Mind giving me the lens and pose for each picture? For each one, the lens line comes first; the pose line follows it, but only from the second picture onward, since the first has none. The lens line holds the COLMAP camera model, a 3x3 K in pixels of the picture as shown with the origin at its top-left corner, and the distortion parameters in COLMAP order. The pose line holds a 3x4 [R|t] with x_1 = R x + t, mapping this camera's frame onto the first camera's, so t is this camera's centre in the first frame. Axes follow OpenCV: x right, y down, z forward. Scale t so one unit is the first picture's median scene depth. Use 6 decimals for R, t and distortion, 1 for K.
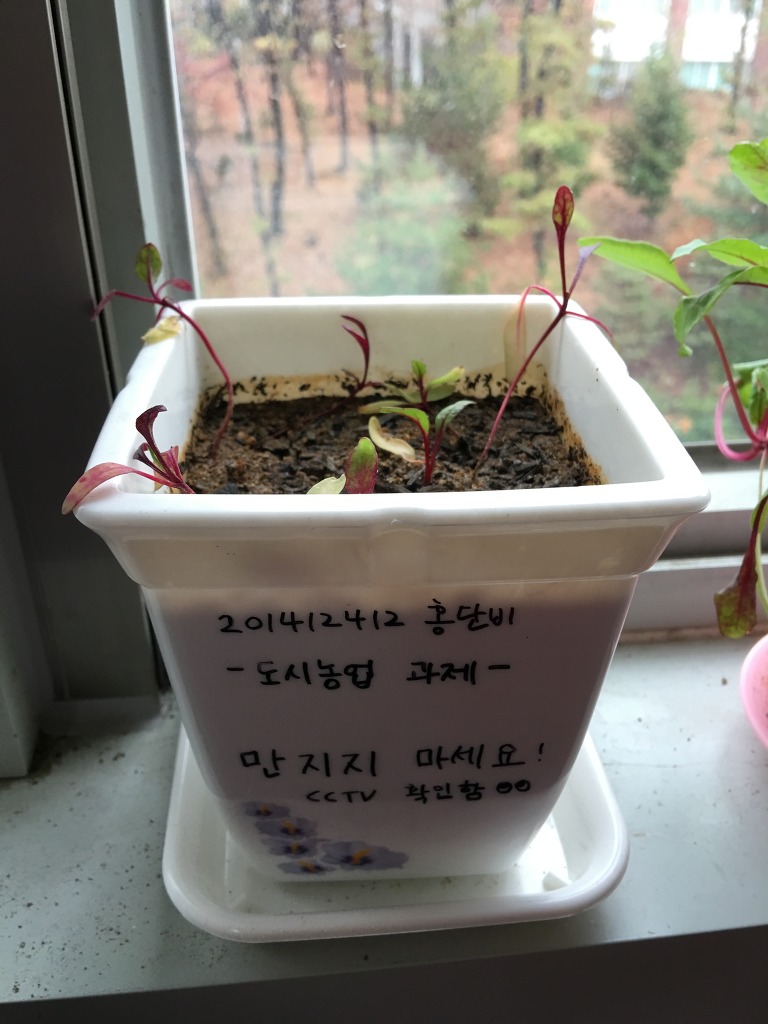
lens RADIAL K [[895.2, 0, 383.9], [0, 895.2, 504.8], [0, 0, 1]] dist [0.055964, -0.125448]
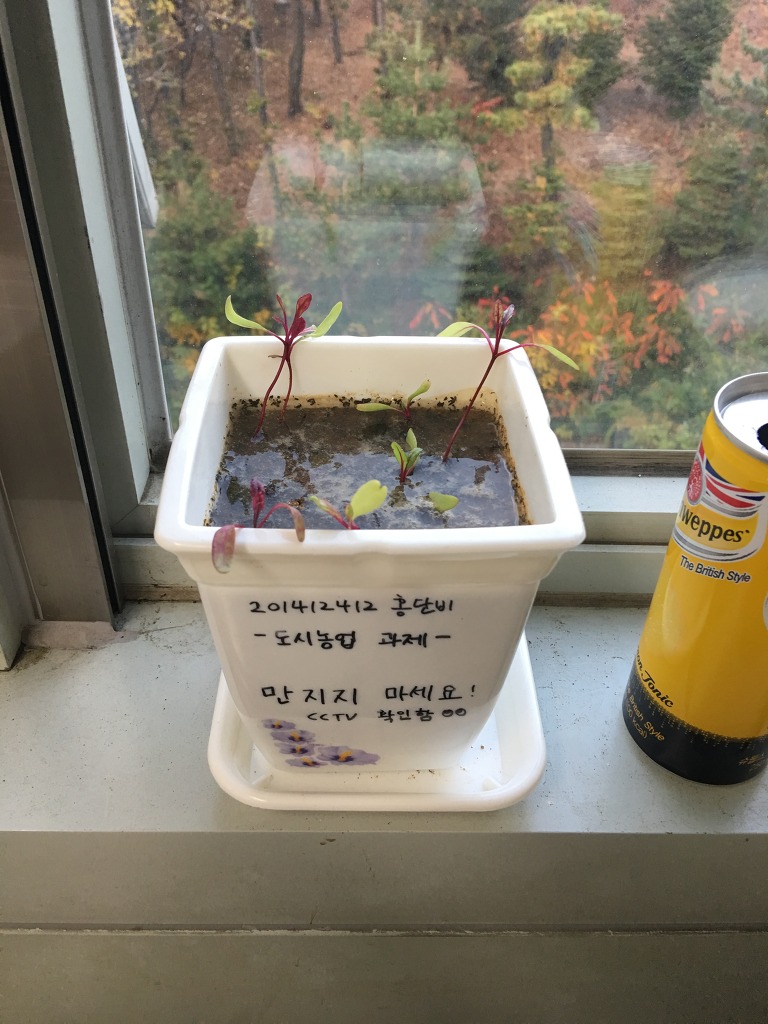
lens RADIAL K [[895.2, 0, 389.9], [0, 895.2, 495.6], [0, 0, 1]] dist [0.055964, -0.125448]
pose [[0.999642, 0.025431, 0.008259, 0.022089], [-0.026223, 0.992787, 0.116987, -0.182370], [-0.005224, -0.117162, 0.993099, -0.349878]]
